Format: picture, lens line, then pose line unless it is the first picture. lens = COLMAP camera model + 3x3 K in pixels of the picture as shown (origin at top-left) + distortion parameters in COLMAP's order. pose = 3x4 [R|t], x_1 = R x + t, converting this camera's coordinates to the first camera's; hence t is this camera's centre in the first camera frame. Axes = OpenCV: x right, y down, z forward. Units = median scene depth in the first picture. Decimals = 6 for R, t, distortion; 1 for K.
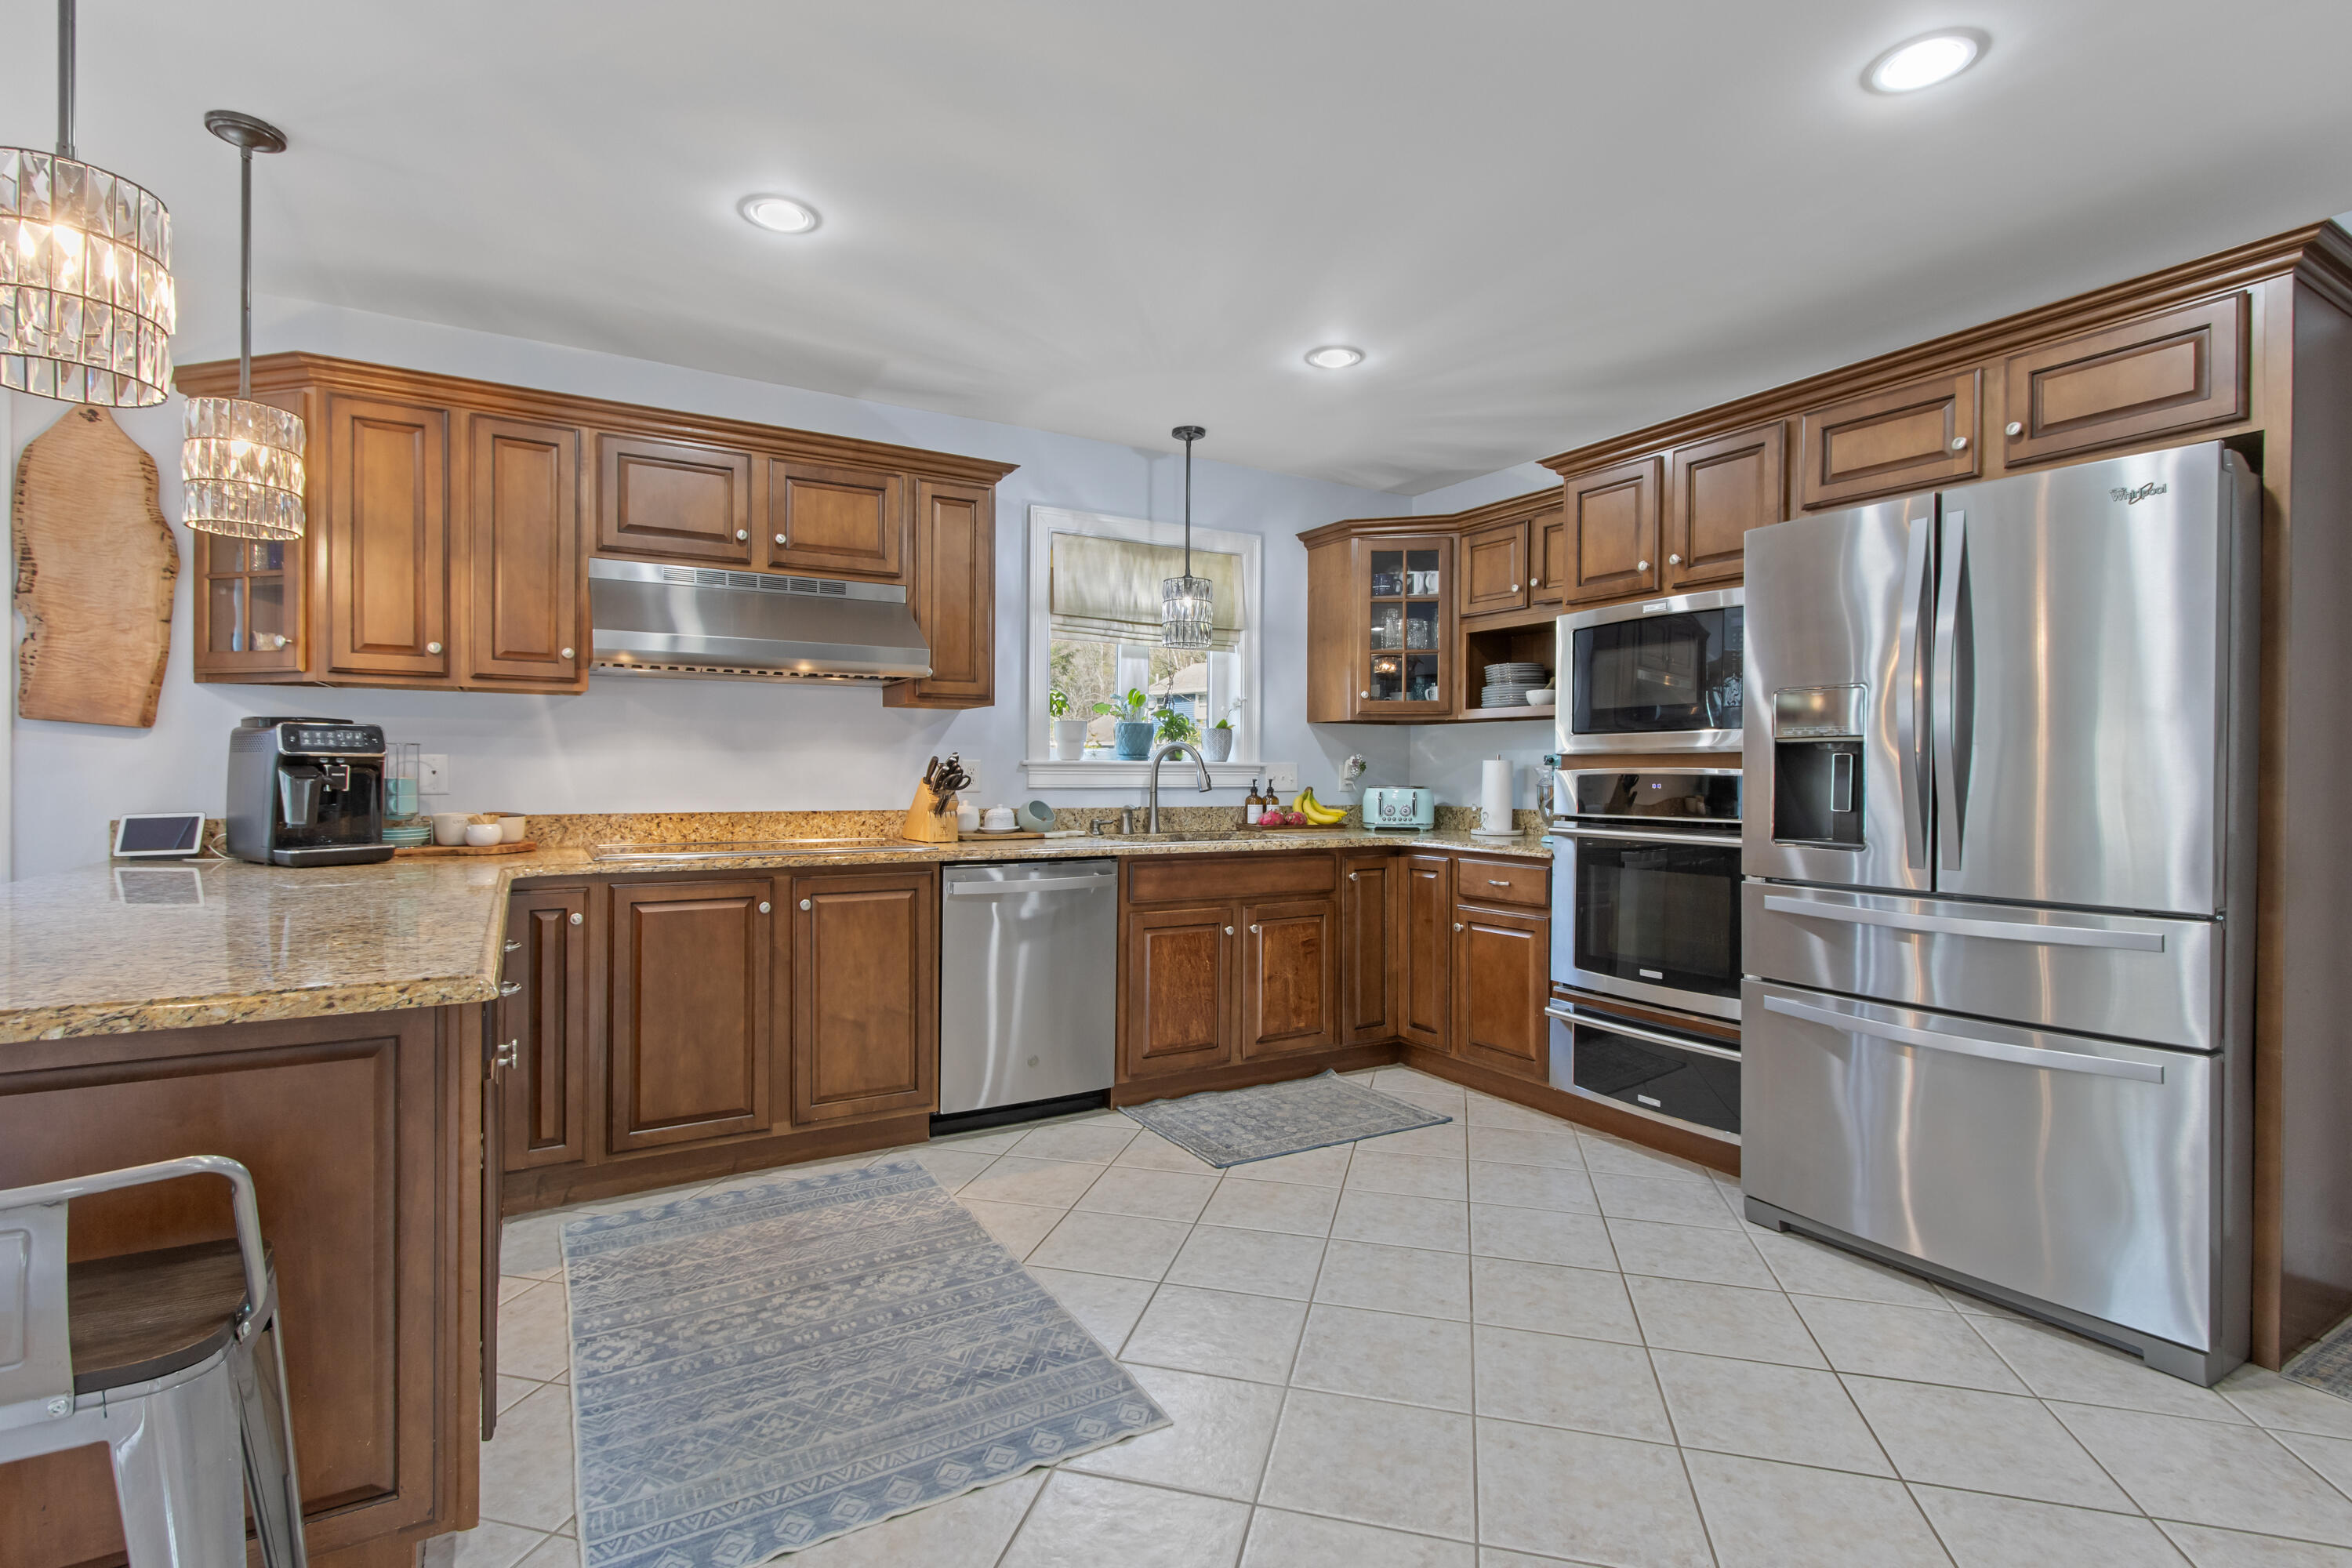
lens RADIAL K [[1092.4, 0, 1176.0], [0, 1092.4, 784.0], [0, 0, 1]] dist [0.000881, 0.000050]
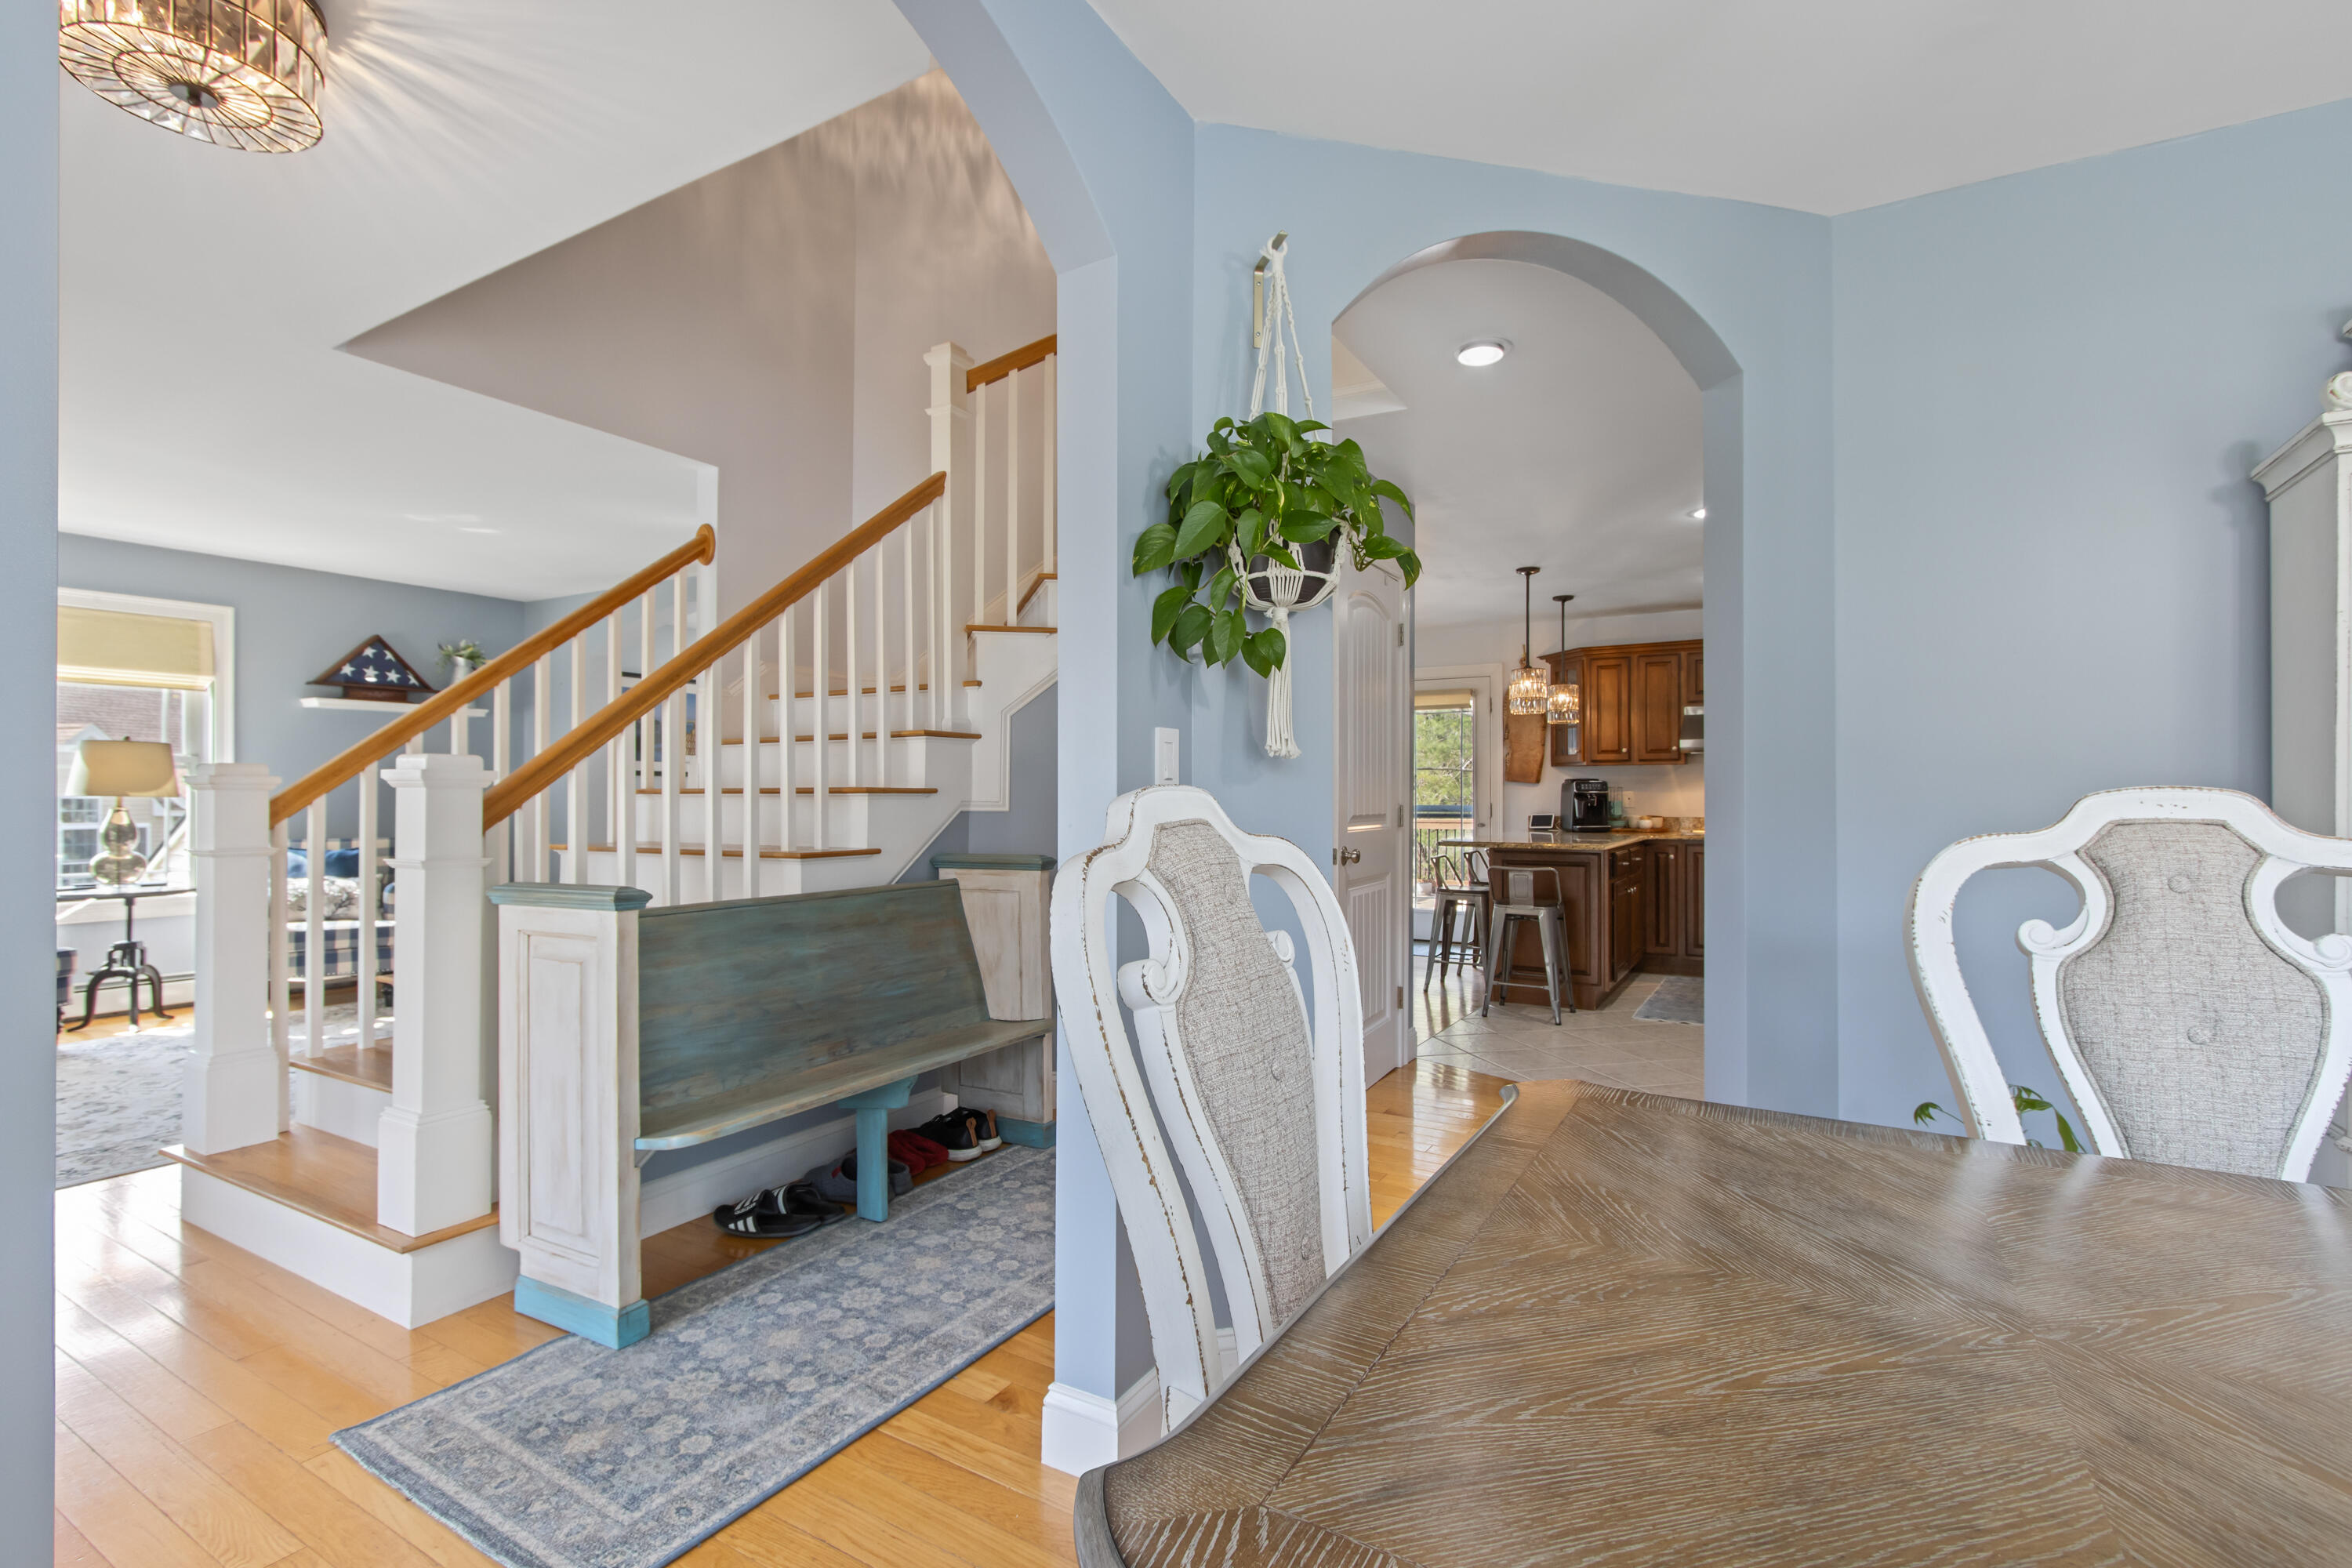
lens RADIAL K [[1079.8, 0, 1176.0], [0, 1079.8, 784.0], [0, 0, 1]] dist [0.000644, 0.000313]
pose [[0.478920, -0.017057, -0.877693, 0.869360], [-0.006457, 0.999716, -0.022952, 0.017031], [0.877835, 0.016660, 0.478674, -0.949058]]
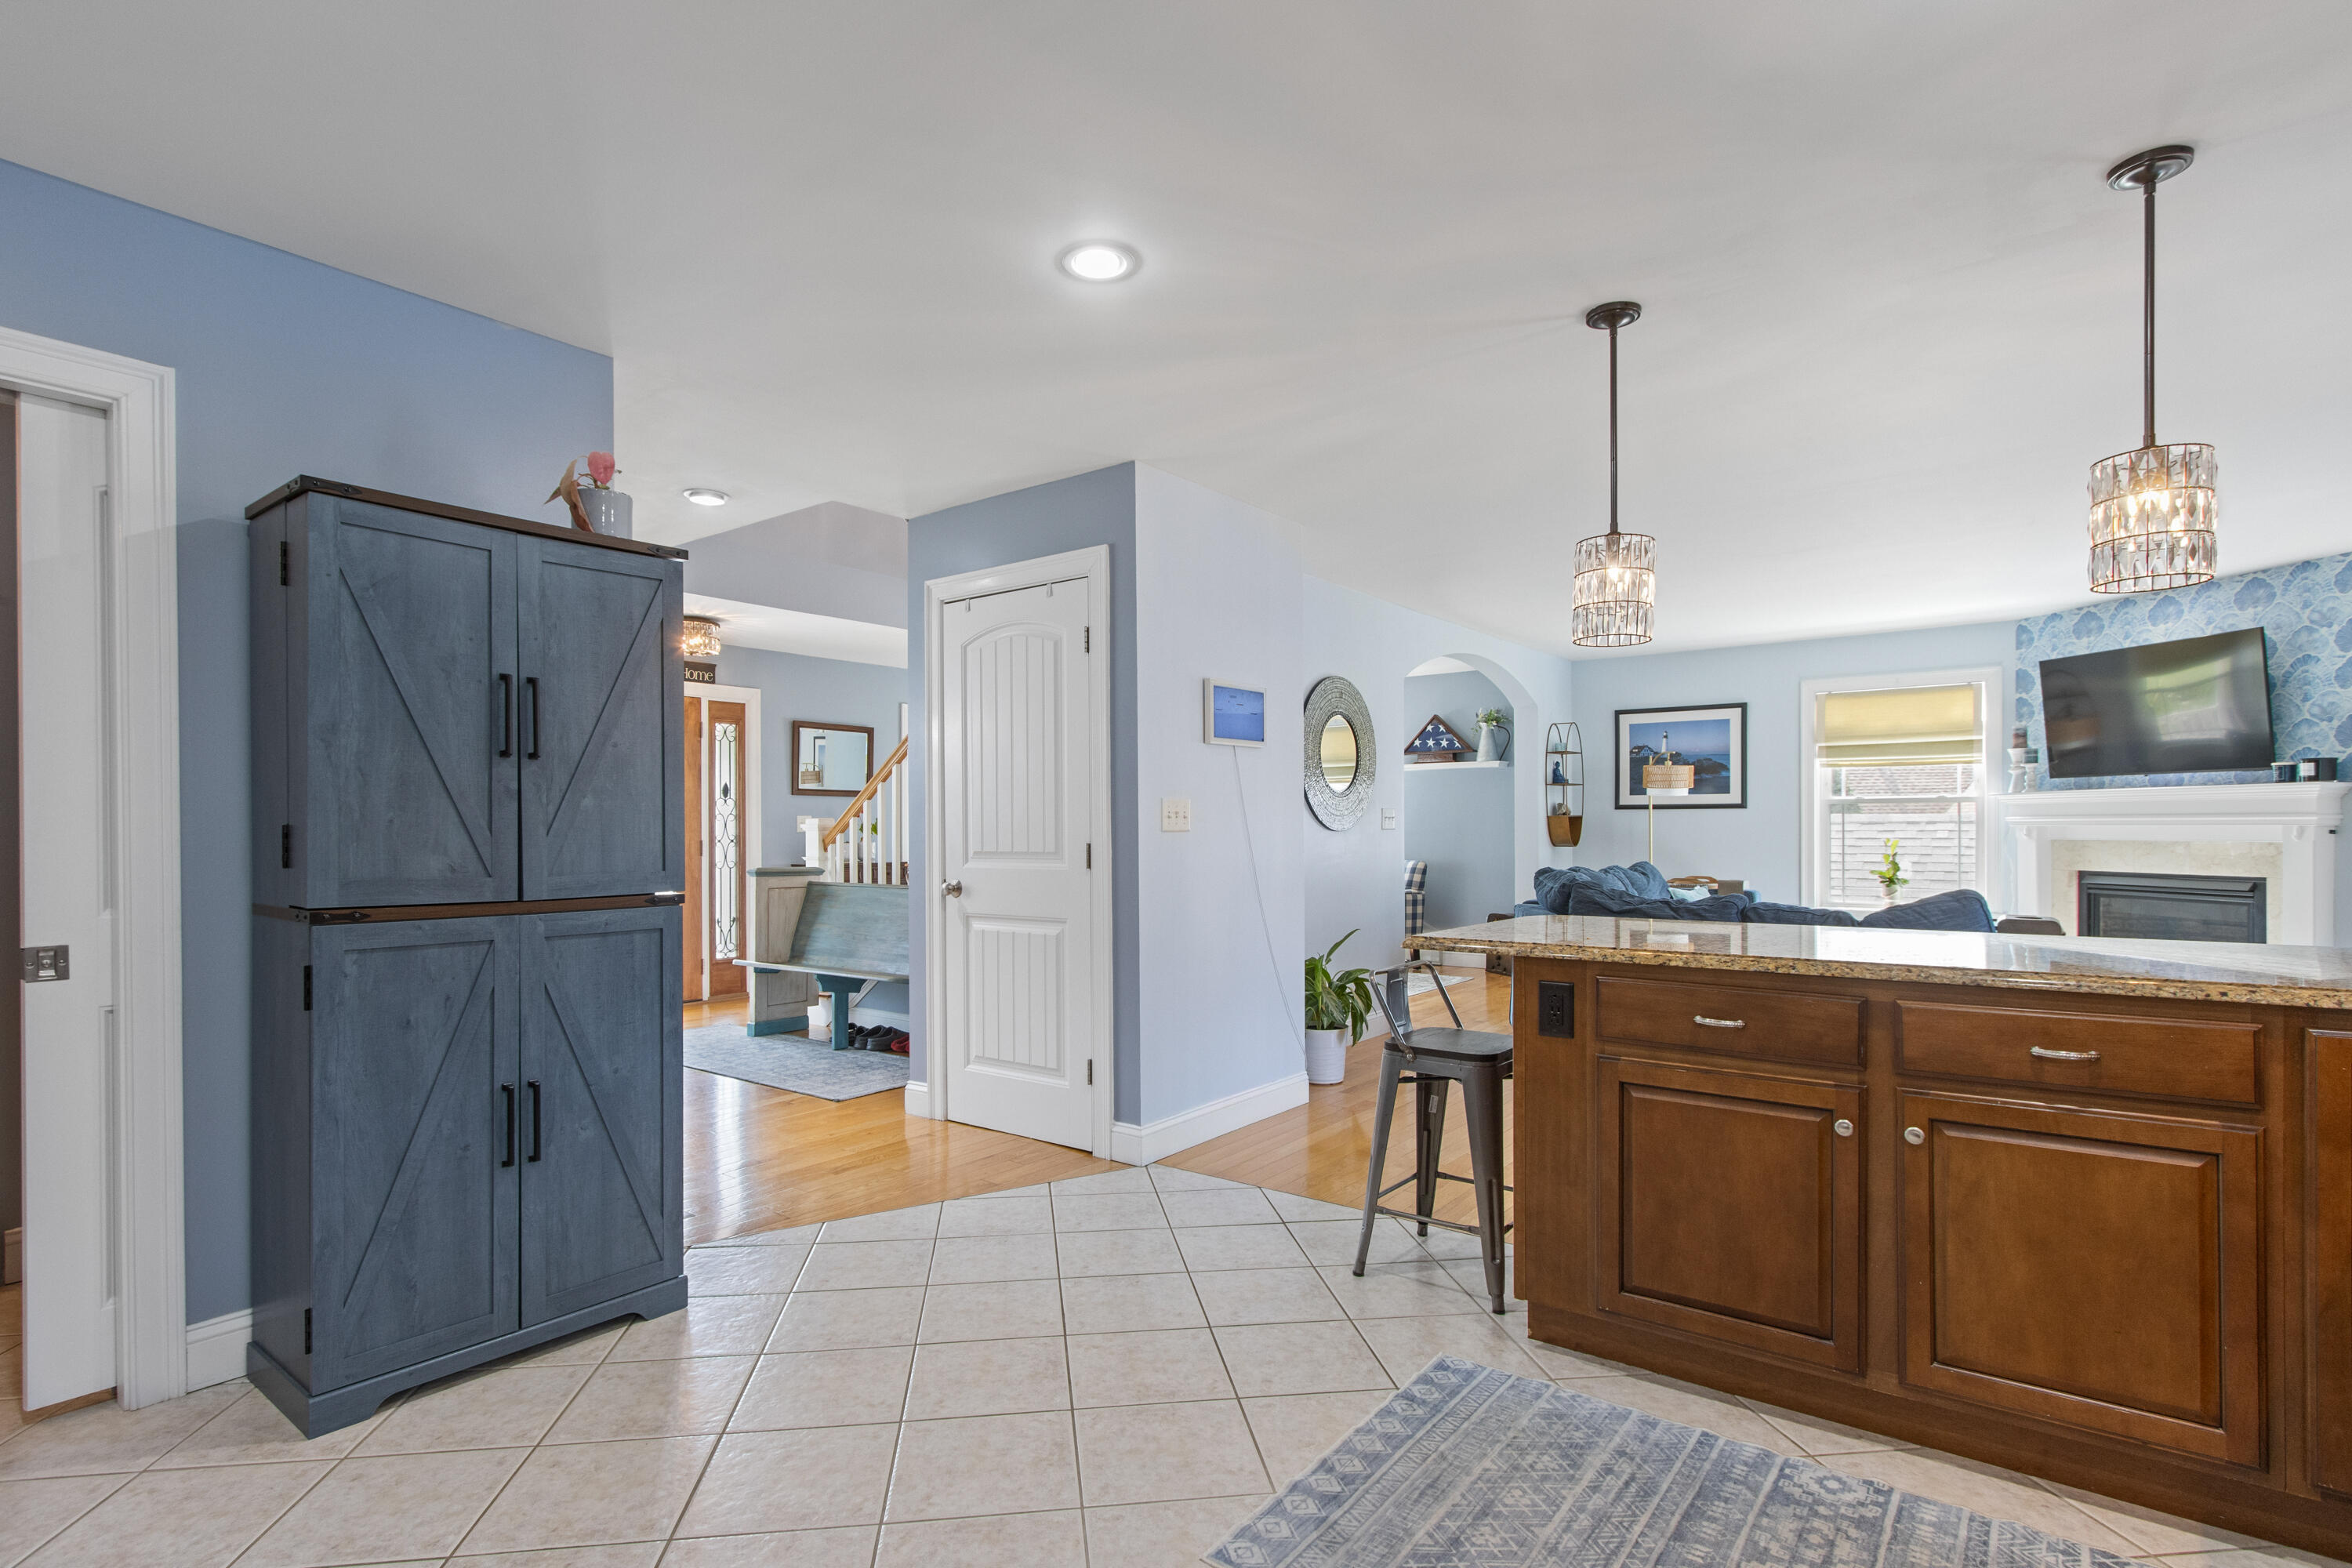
lens RADIAL K [[1153.9, 0, 1174.6], [0, 1153.9, 825.8], [0, 0, 1]] dist [0.018452, -0.000432]
pose [[-0.925858, -0.003793, -0.377853, 0.210691], [-0.005344, 0.999981, 0.003056, -0.012163], [0.377834, 0.004849, -0.925861, 1.038071]]
